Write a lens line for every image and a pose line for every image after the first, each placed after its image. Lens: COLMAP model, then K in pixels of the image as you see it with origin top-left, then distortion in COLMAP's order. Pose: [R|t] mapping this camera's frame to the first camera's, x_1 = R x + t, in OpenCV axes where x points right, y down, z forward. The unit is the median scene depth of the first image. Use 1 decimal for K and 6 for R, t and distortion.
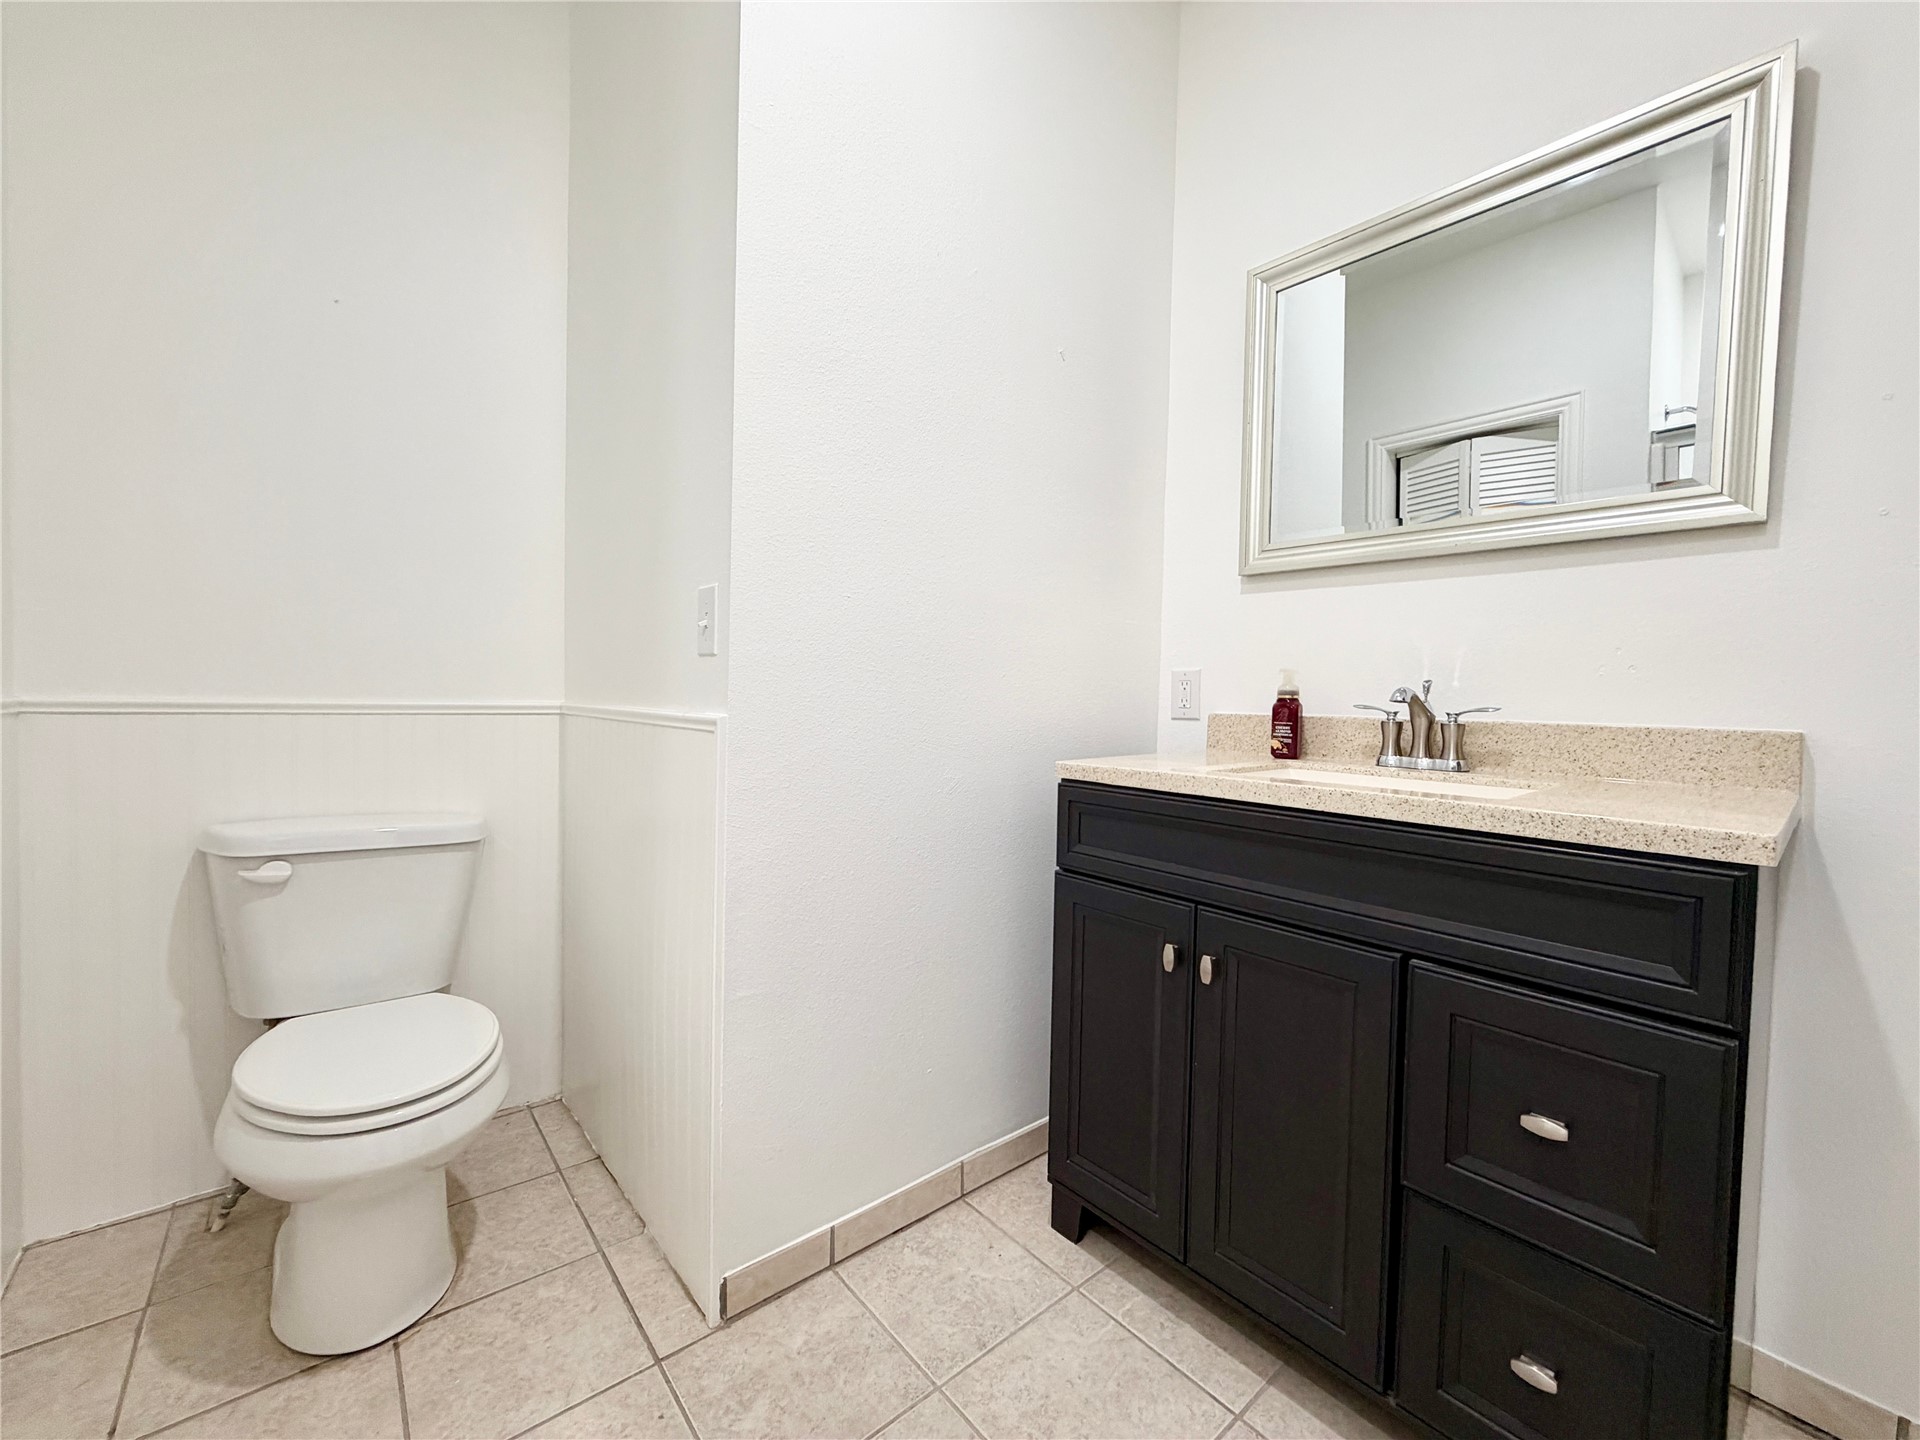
lens RADIAL K [[760.3, 0, 955.5], [0, 760.3, 718.0], [0, 0, 1]] dist [0.000358, -0.000197]
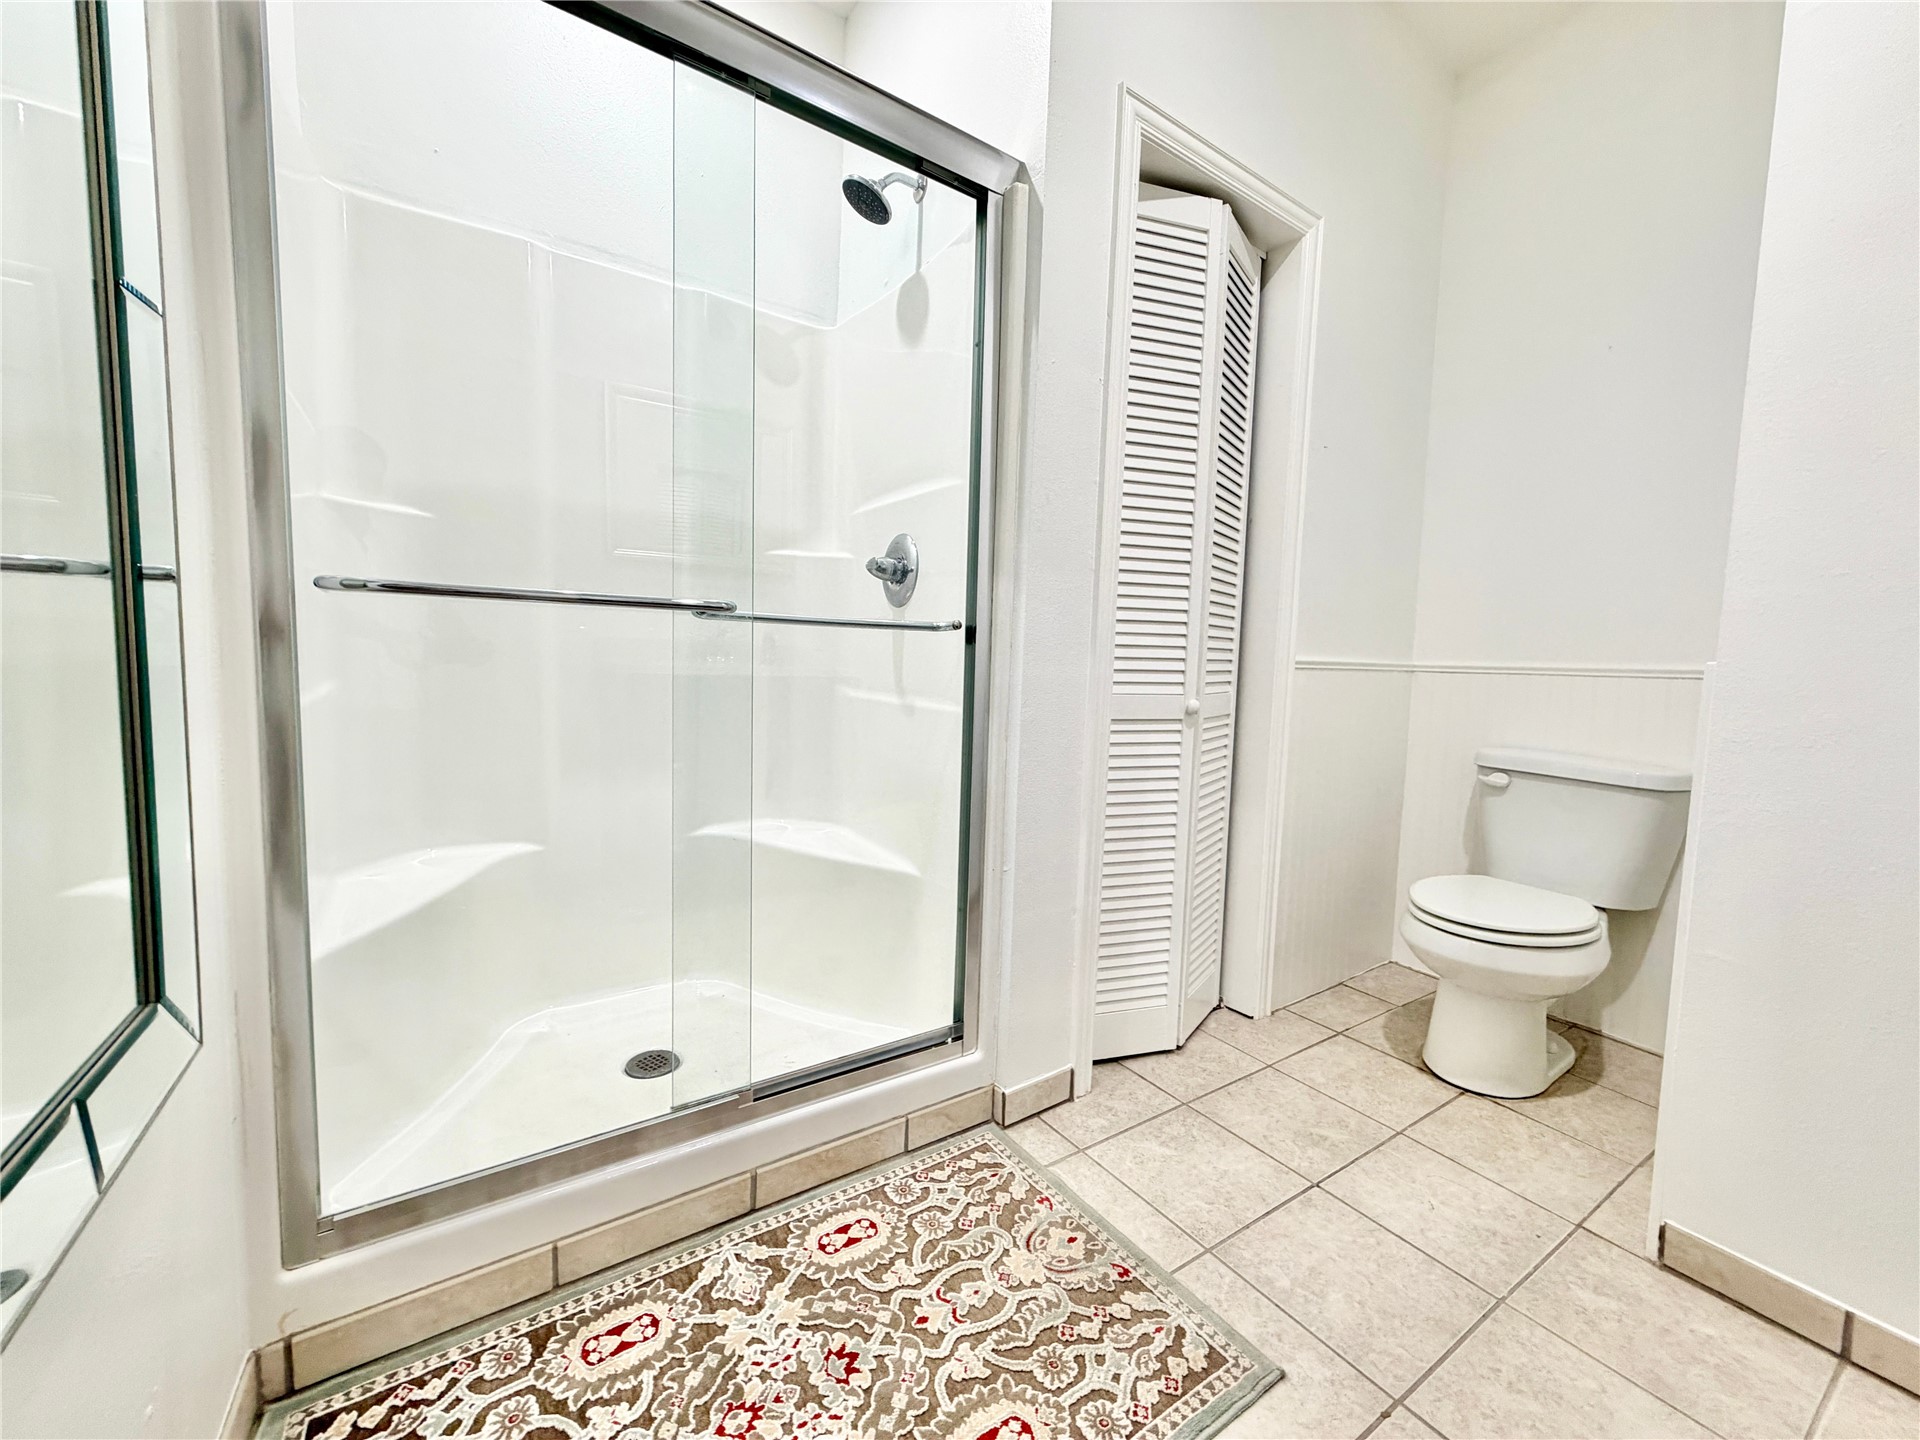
lens RADIAL K [[760.3, 0, 955.5], [0, 760.3, 718.0], [0, 0, 1]] dist [0.000358, -0.000197]
pose [[-0.116688, 0.055203, -0.991633, 0.776351], [-0.057019, 0.996435, 0.062180, 0.059663], [0.991530, 0.063797, -0.113125, 0.136871]]
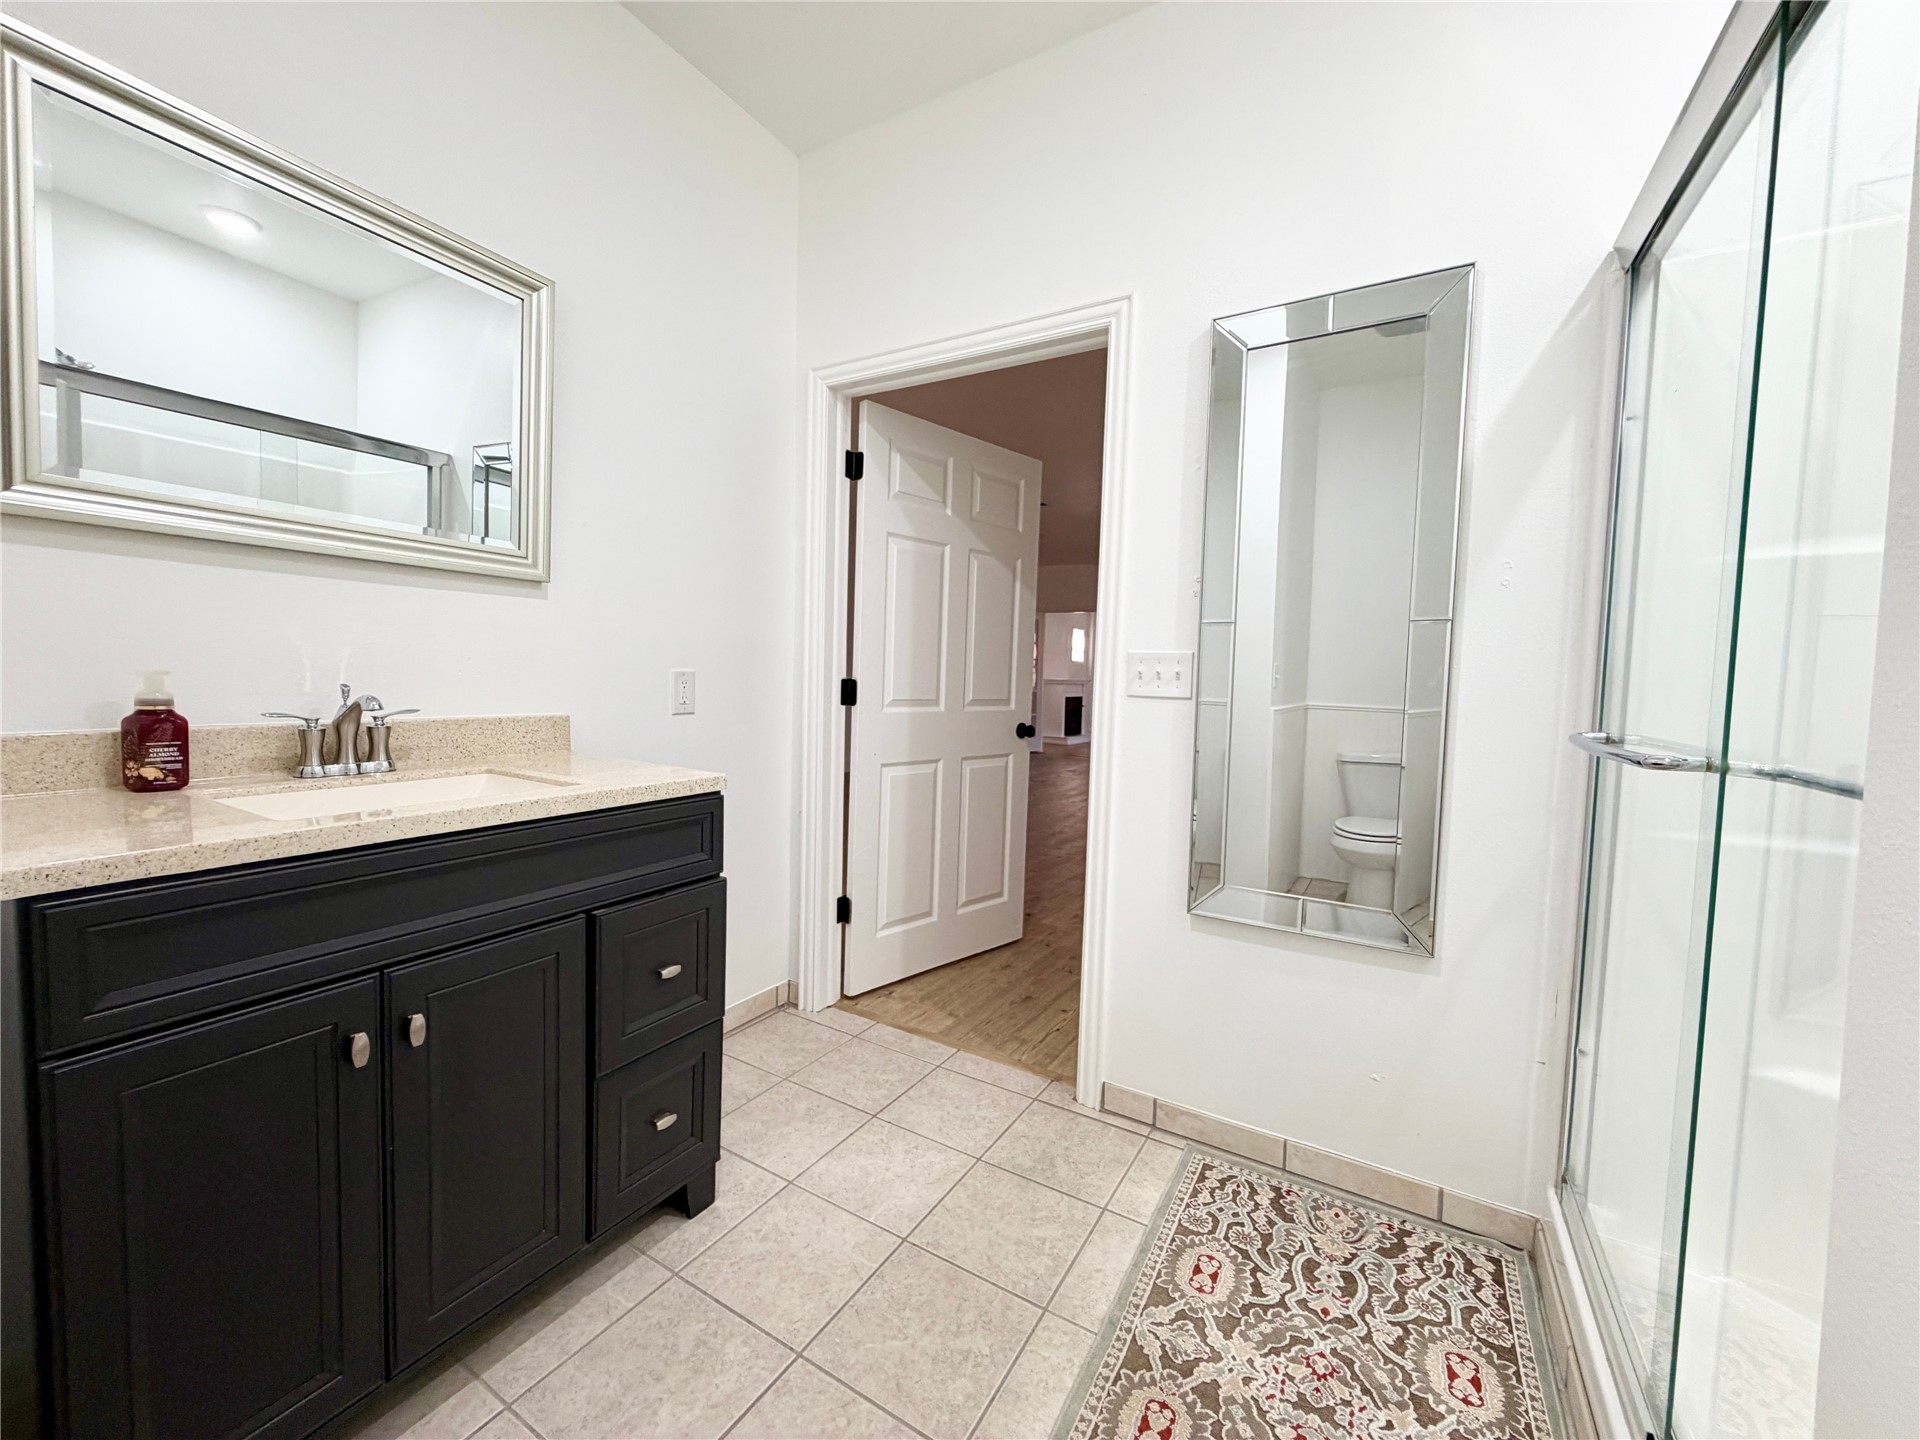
lens RADIAL K [[760.3, 0, 955.5], [0, 760.3, 718.0], [0, 0, 1]] dist [0.000358, -0.000197]
pose [[-0.316827, -0.085992, 0.944577, -0.647560], [-0.005663, 0.996035, 0.088777, -0.111903], [-0.948466, 0.022778, -0.316058, 0.635341]]
